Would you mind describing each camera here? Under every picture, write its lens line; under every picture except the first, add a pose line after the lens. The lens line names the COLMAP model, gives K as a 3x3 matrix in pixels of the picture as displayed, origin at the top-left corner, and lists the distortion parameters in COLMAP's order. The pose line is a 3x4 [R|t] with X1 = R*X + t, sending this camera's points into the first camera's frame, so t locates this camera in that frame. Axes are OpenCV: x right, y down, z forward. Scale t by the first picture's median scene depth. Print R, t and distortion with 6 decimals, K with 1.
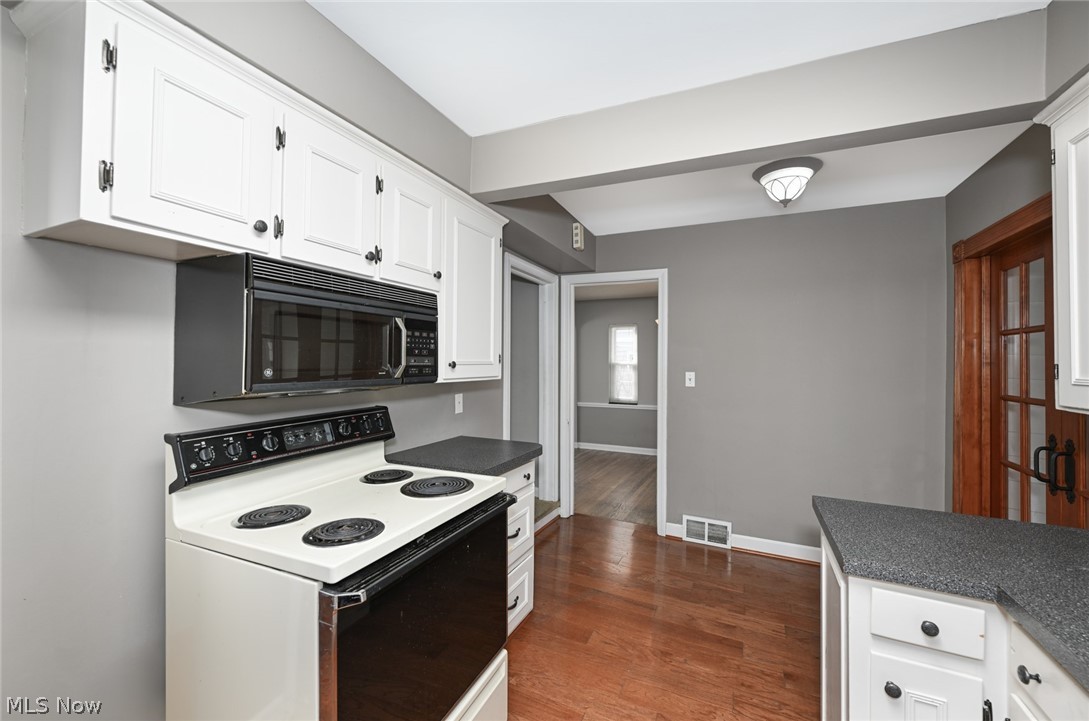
lens RADIAL K [[436.9, 0, 544.9], [0, 436.9, 359.7], [0, 0, 1]] dist [0.022240, 0.000085]
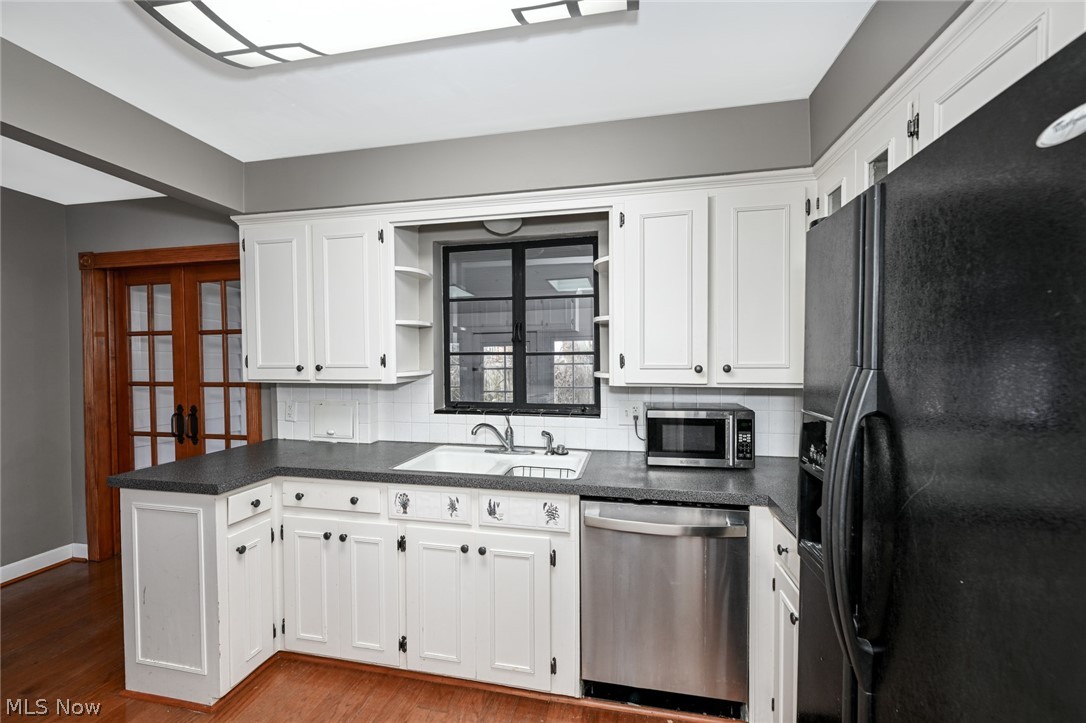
lens RADIAL K [[433.5, 0, 541.4], [0, 433.5, 364.6], [0, 0, 1]] dist [-0.000763, 0.000047]
pose [[-0.217899, -0.019918, 0.975768, -0.460494], [-0.002325, 0.999799, 0.019890, 0.001001], [-0.975969, 0.002066, -0.217902, 0.107835]]
